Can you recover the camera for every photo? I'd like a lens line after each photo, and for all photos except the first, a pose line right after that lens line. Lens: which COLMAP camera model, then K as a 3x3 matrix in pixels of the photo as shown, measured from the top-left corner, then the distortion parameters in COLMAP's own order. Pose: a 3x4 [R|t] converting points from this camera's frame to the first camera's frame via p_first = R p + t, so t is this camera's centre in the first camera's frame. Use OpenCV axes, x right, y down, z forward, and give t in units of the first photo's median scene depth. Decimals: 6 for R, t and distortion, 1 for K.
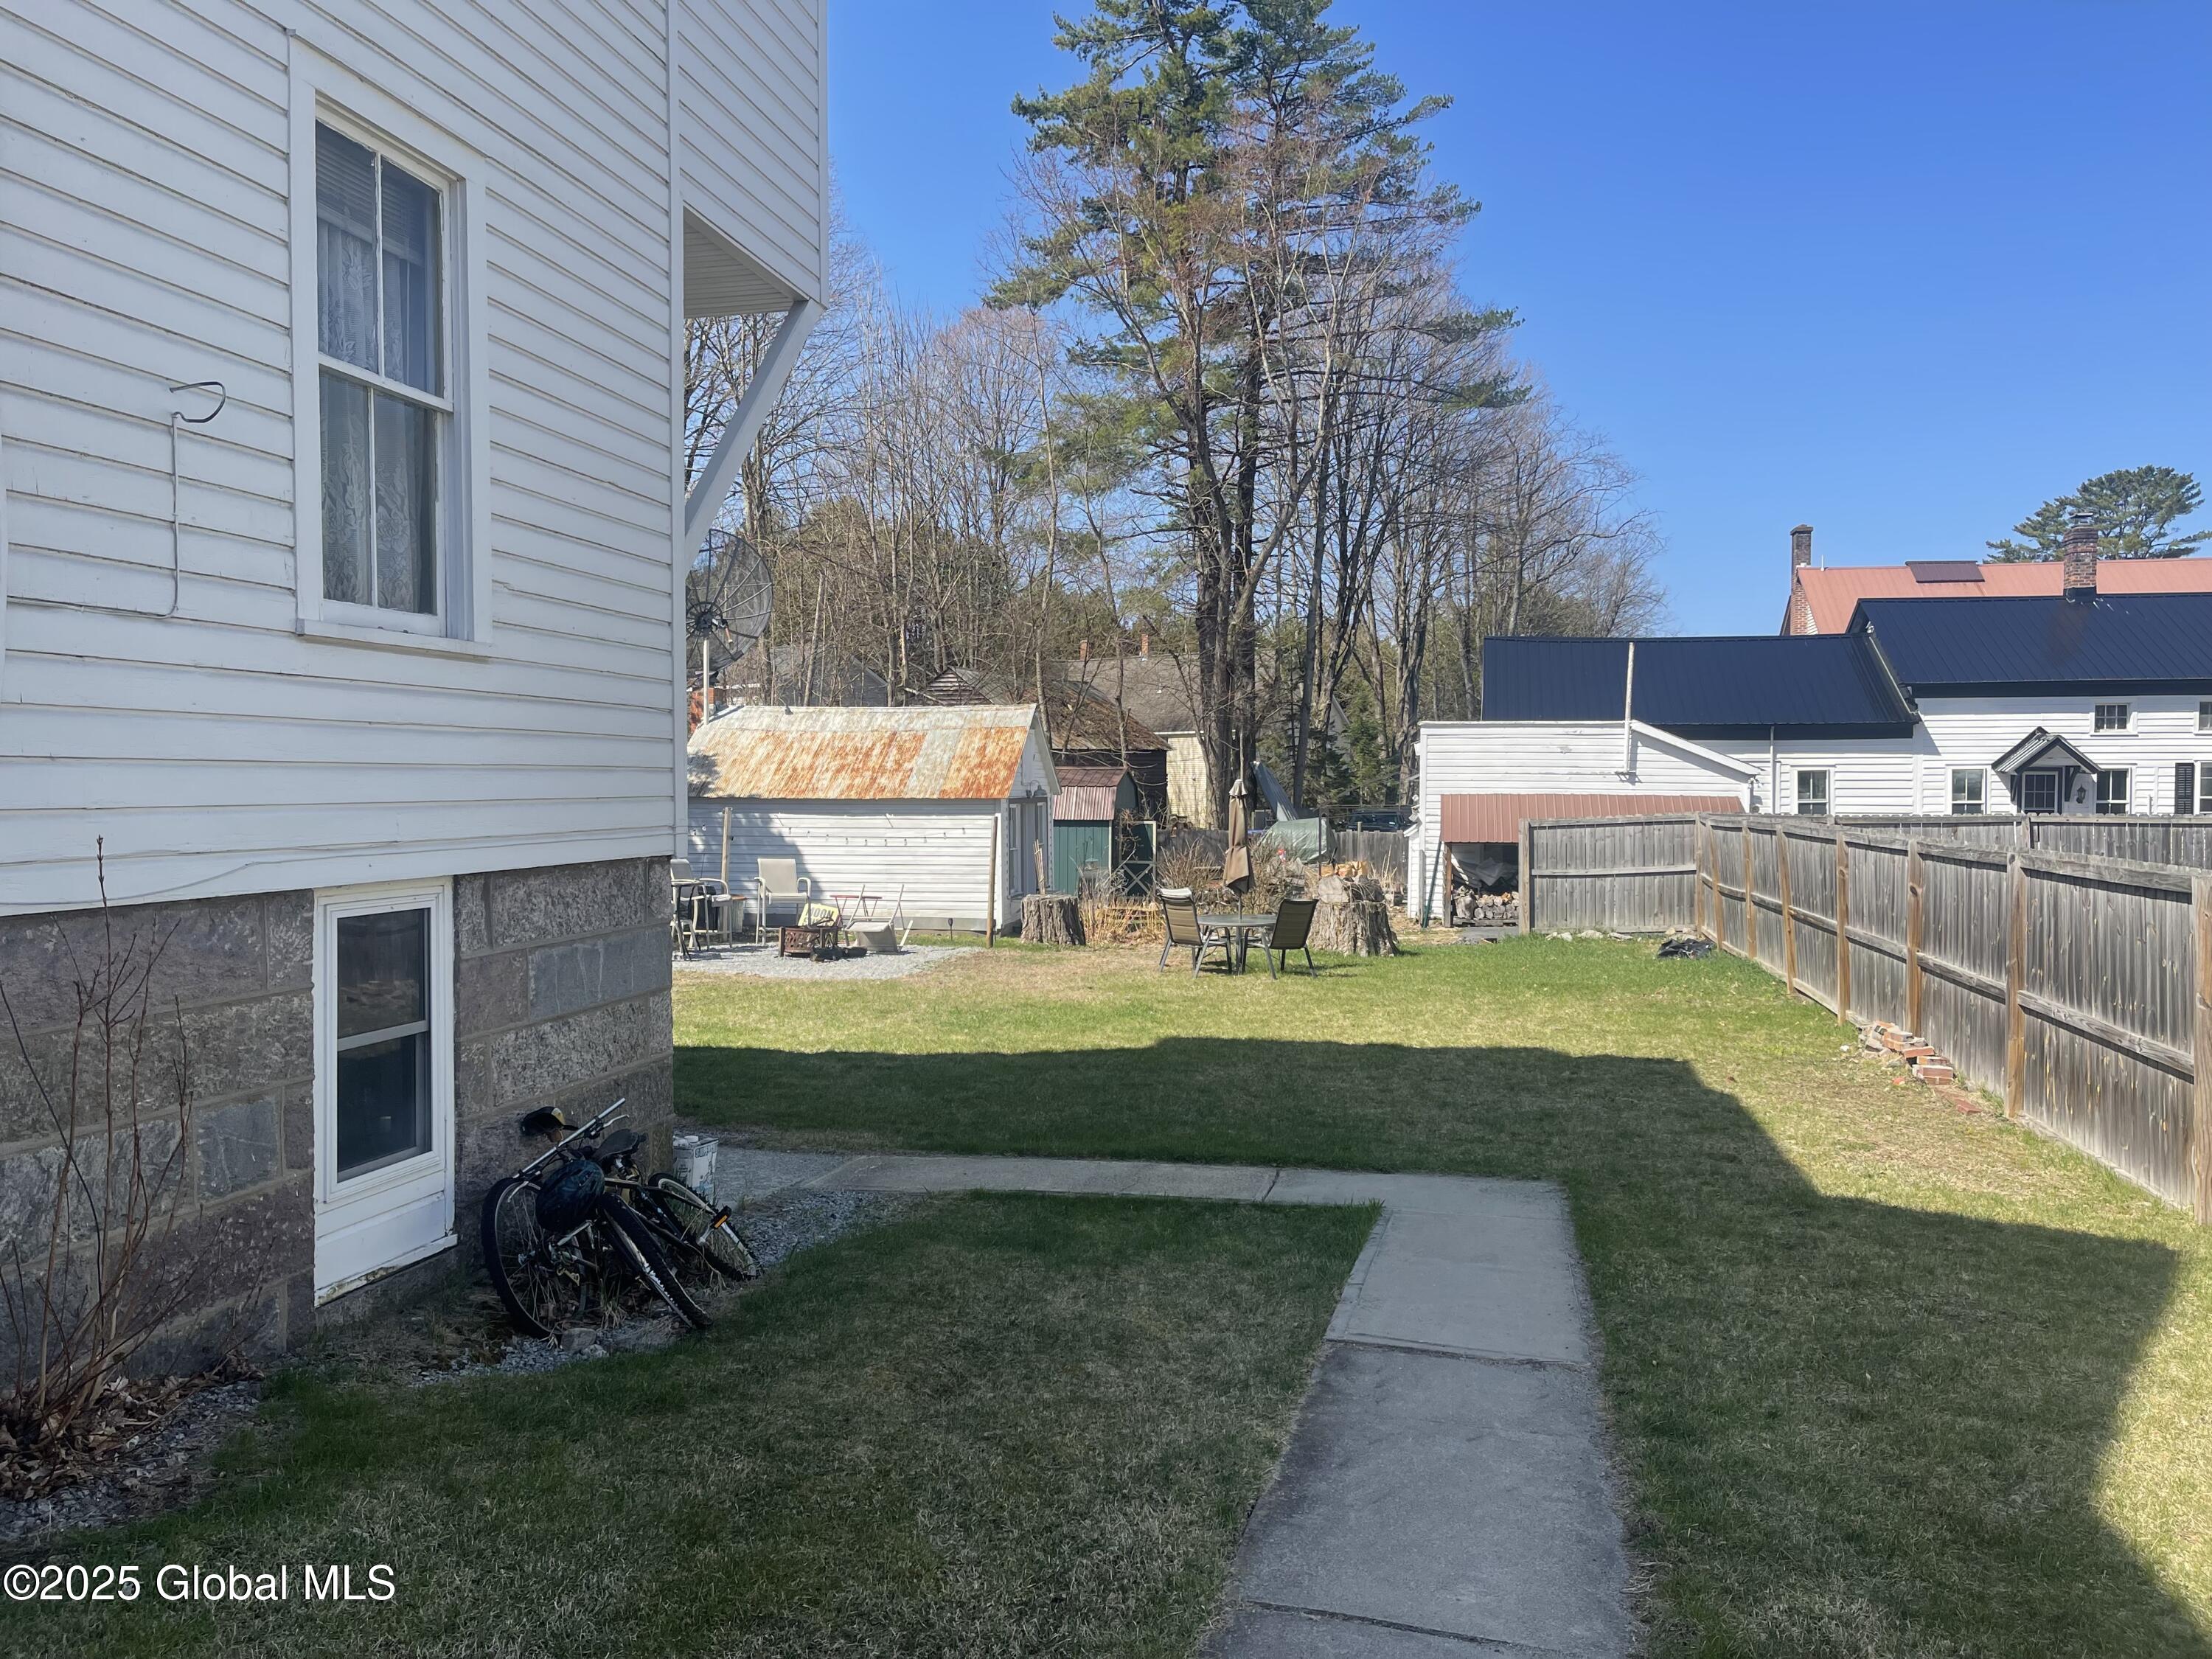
lens RADIAL K [[1661.7, 0, 1110.5], [0, 1661.7, 822.4], [0, 0, 1]] dist [0.009408, -0.038064]
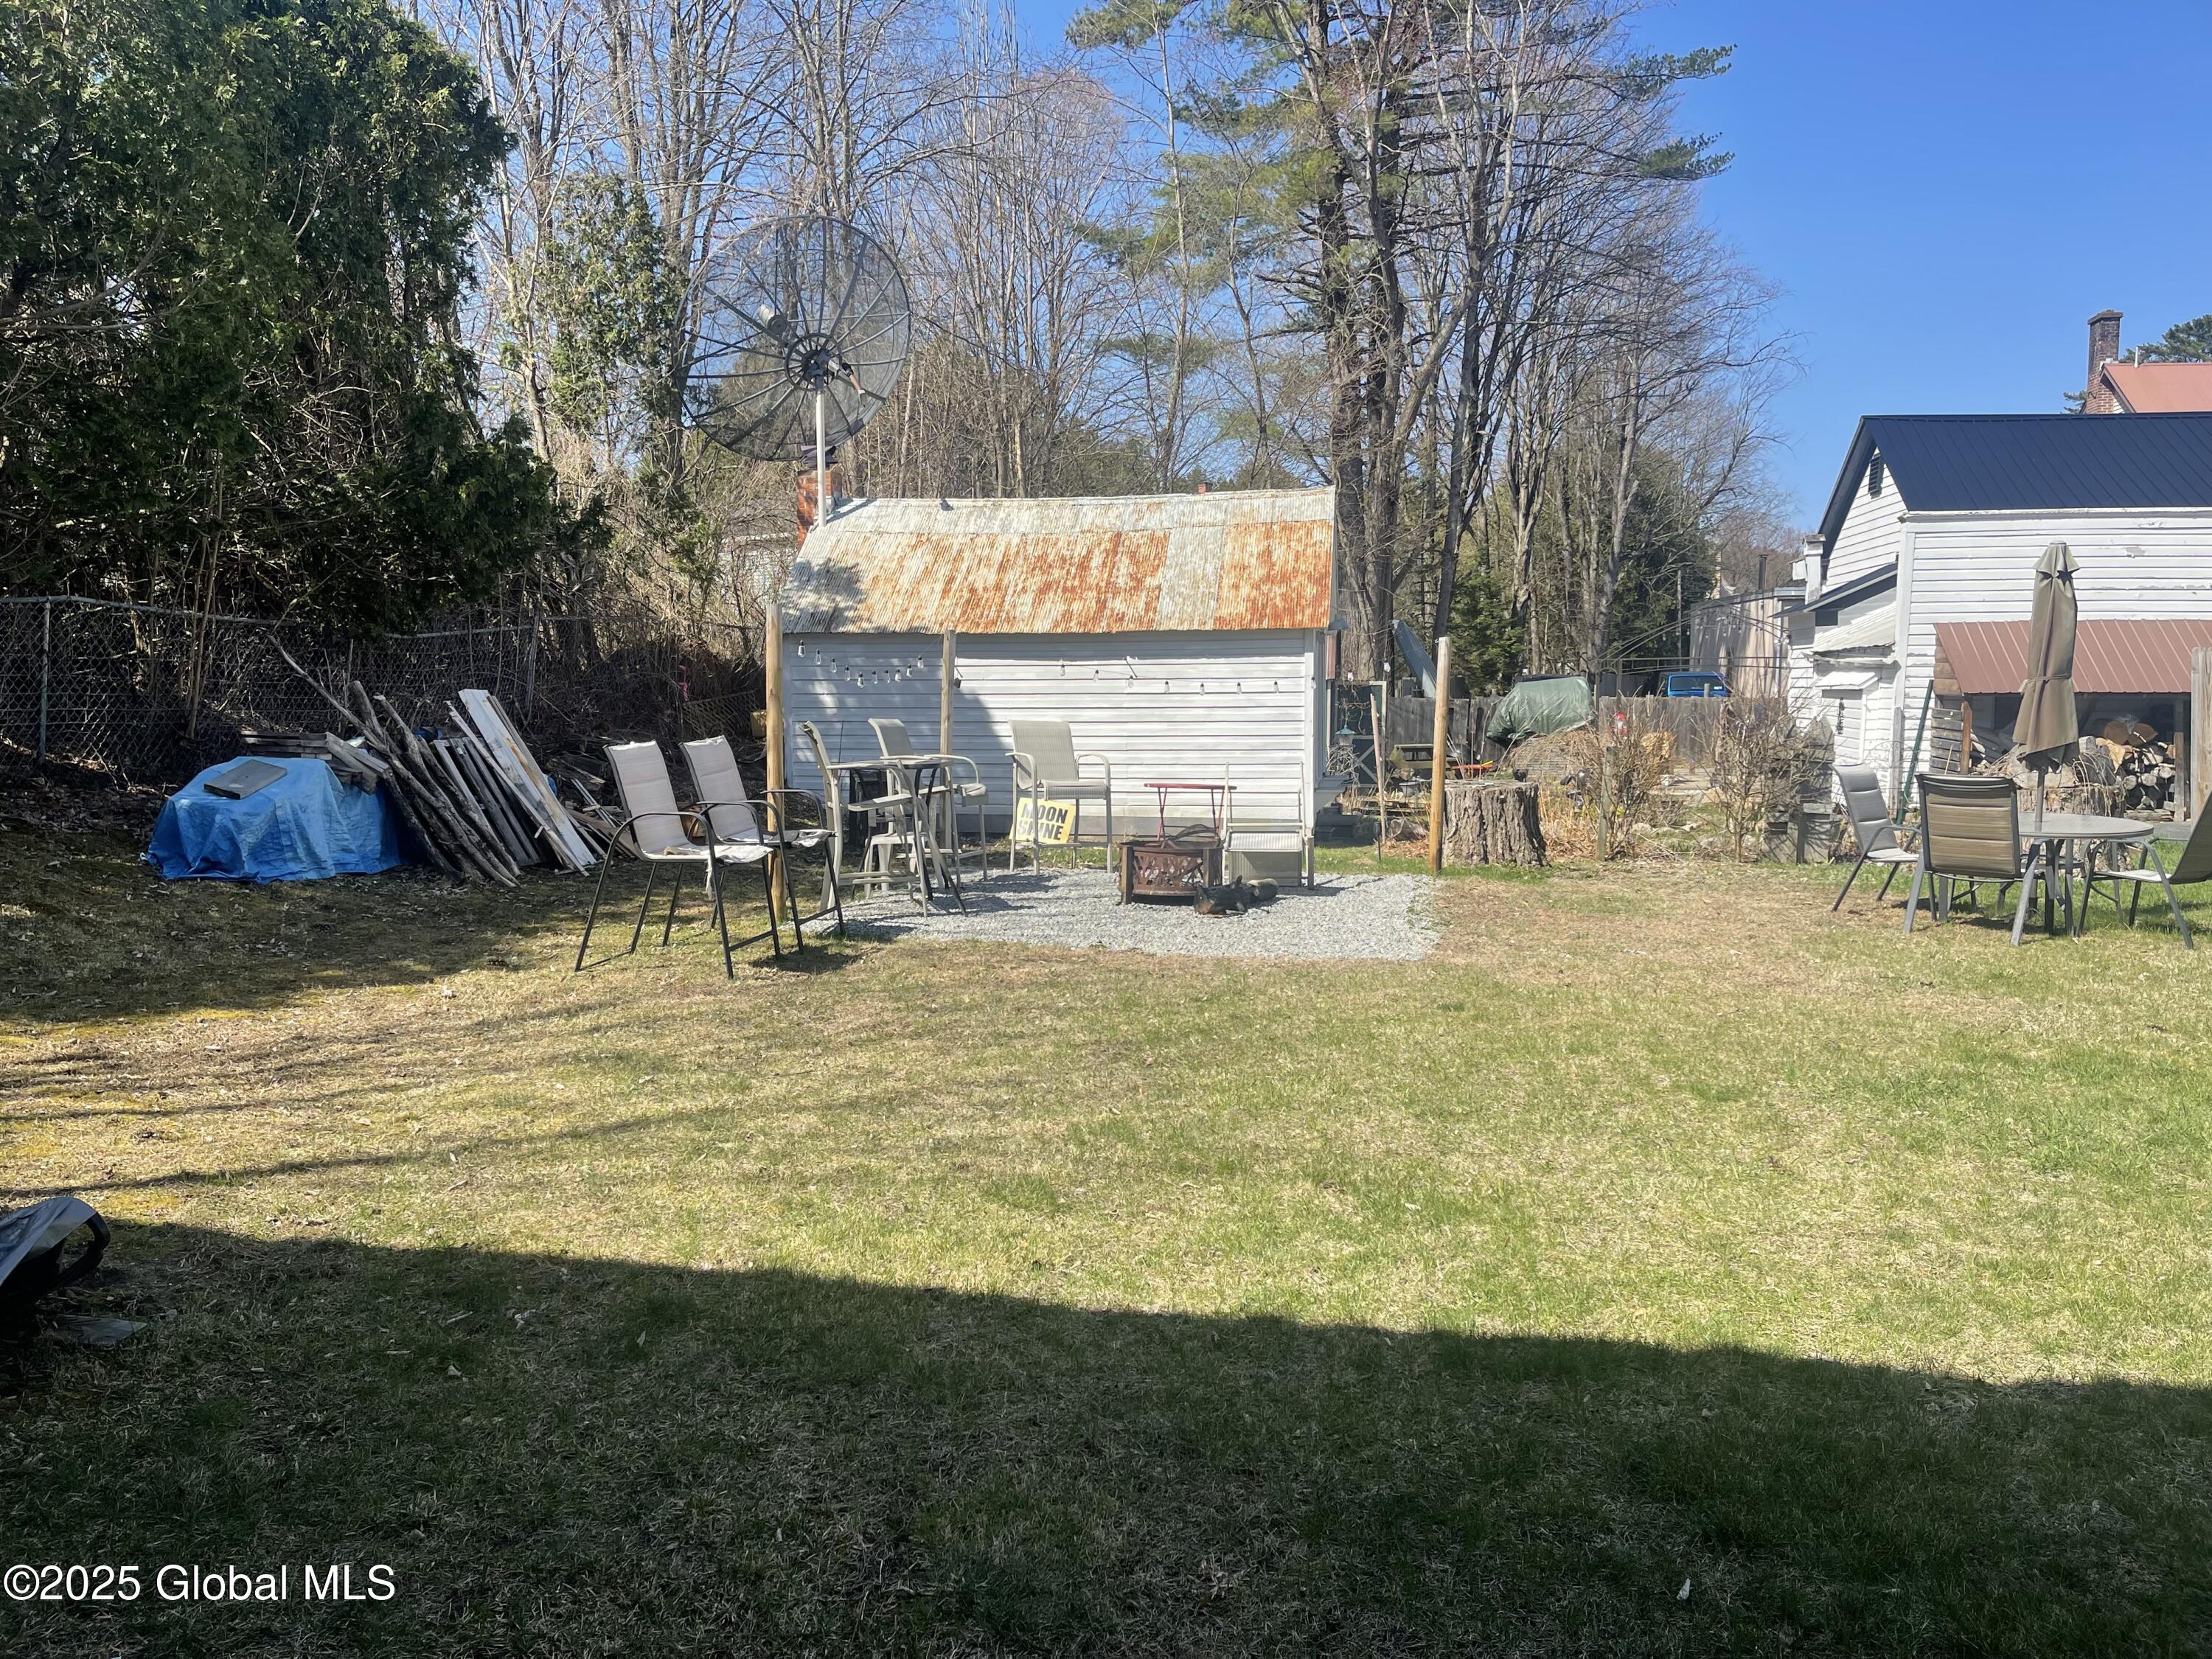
lens RADIAL K [[1661.7, 0, 1100.3], [0, 1661.7, 836.0], [0, 0, 1]] dist [0.009408, -0.038064]
pose [[0.999823, -0.011323, 0.015048, -0.155127], [0.010155, 0.997089, 0.075570, 0.015336], [-0.015860, -0.075404, 0.997027, 0.359041]]
